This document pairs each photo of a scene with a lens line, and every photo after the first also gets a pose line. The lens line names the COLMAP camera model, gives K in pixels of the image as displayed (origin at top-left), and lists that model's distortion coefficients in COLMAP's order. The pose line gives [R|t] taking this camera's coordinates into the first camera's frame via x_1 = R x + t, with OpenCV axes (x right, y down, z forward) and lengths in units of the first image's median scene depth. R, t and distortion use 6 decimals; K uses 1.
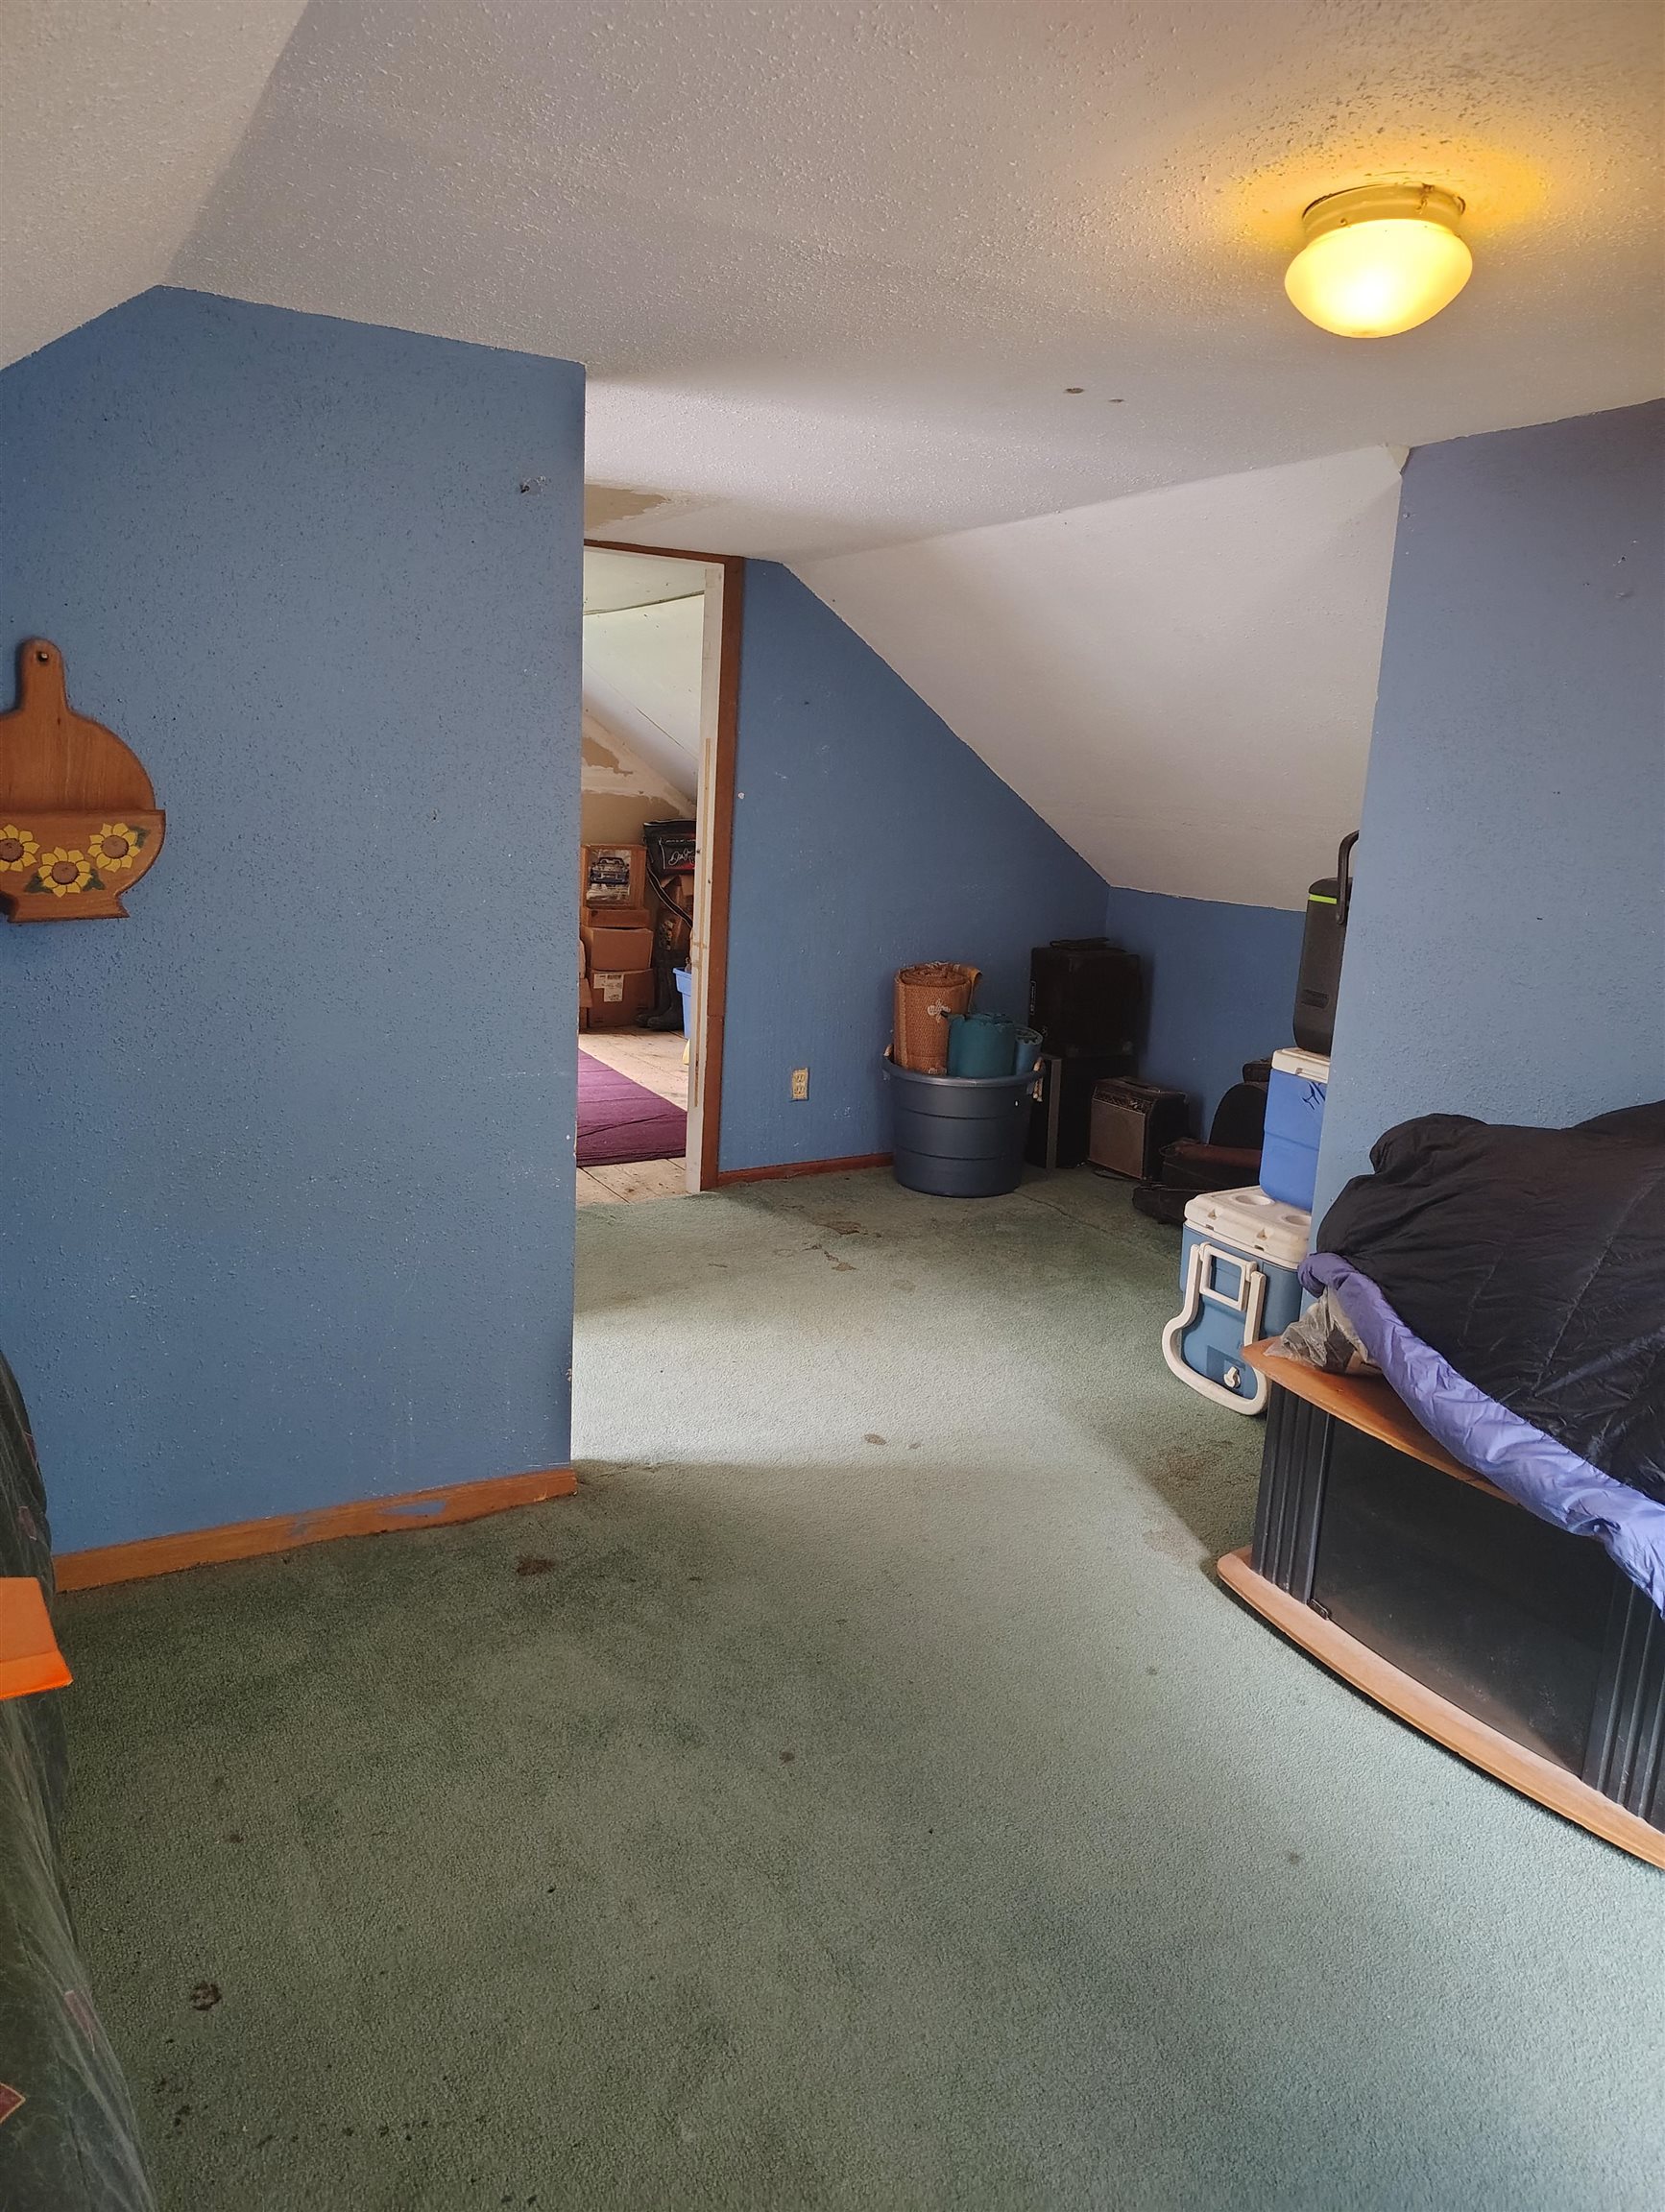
lens RADIAL K [[1530.4, 0, 857.4], [0, 1530.4, 1115.0], [0, 0, 1]] dist [0.007929, -0.002164]
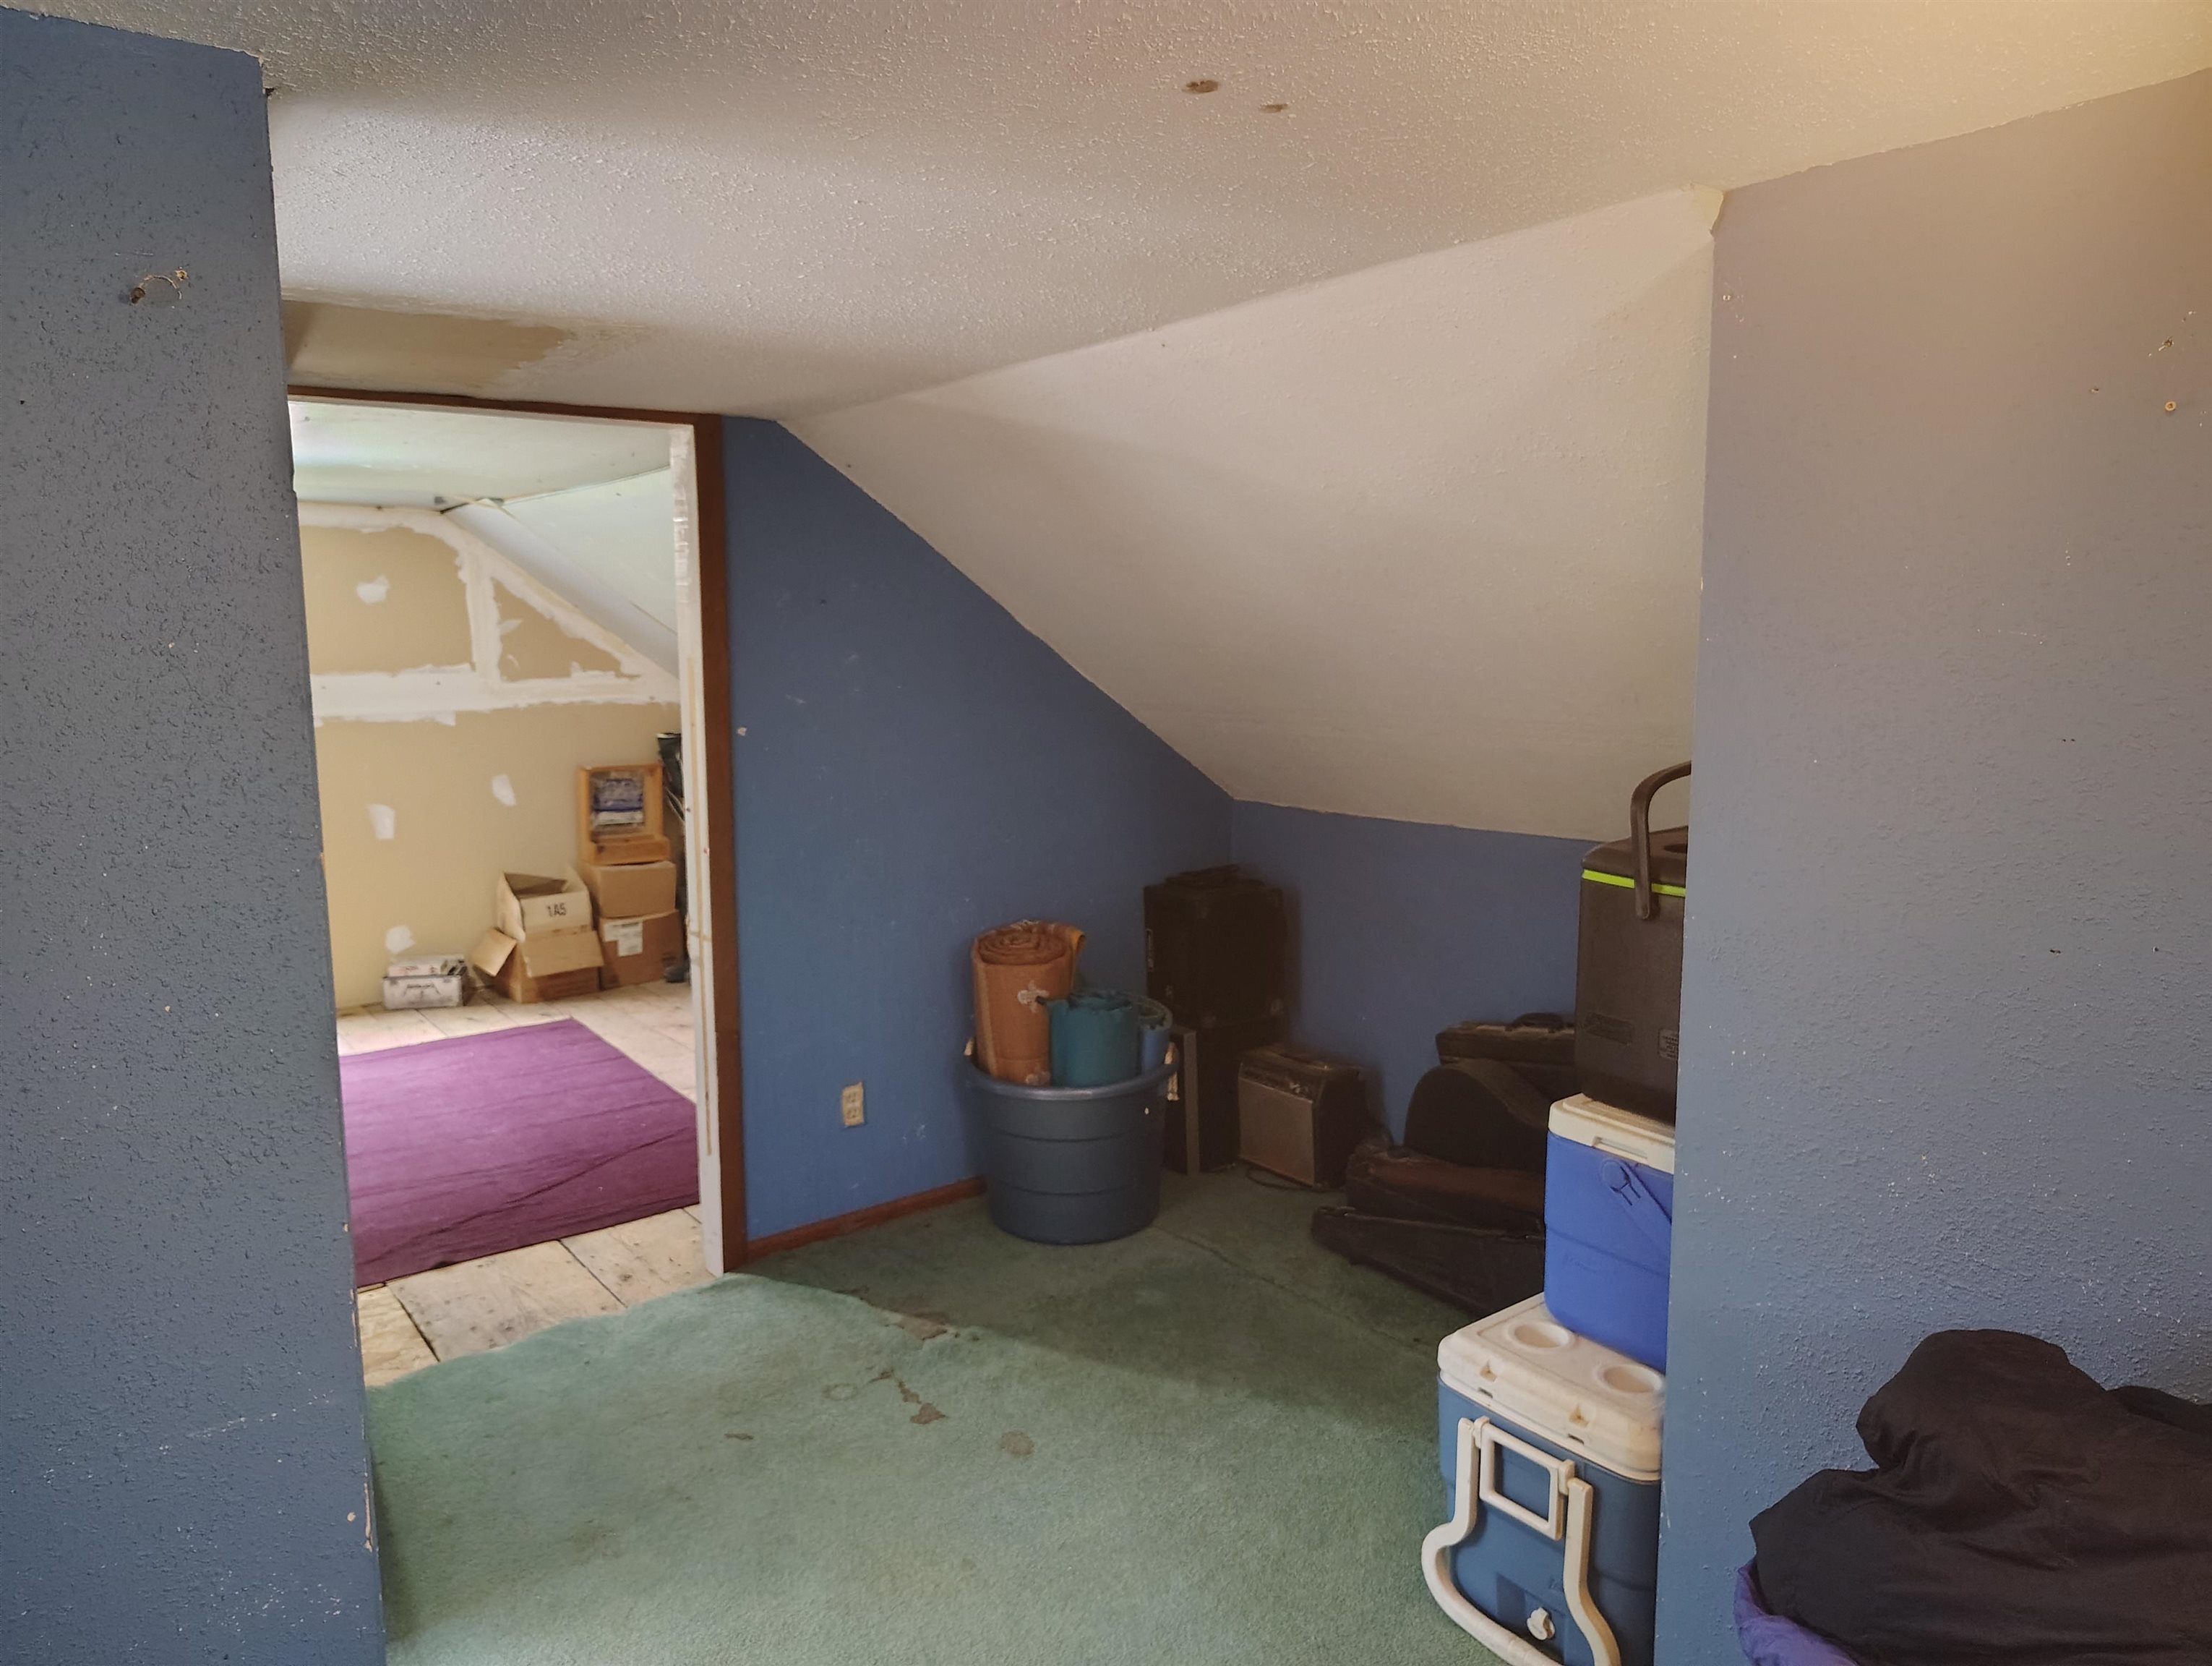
lens RADIAL K [[1539.2, 0, 1115.9], [0, 1539.2, 840.0], [0, 0, 1]] dist [0.018305, -0.060035]
pose [[0.990732, -0.074901, 0.113312, 0.013932], [0.083554, 0.993779, -0.073640, -0.085867], [-0.107091, 0.082425, 0.990827, 0.248379]]
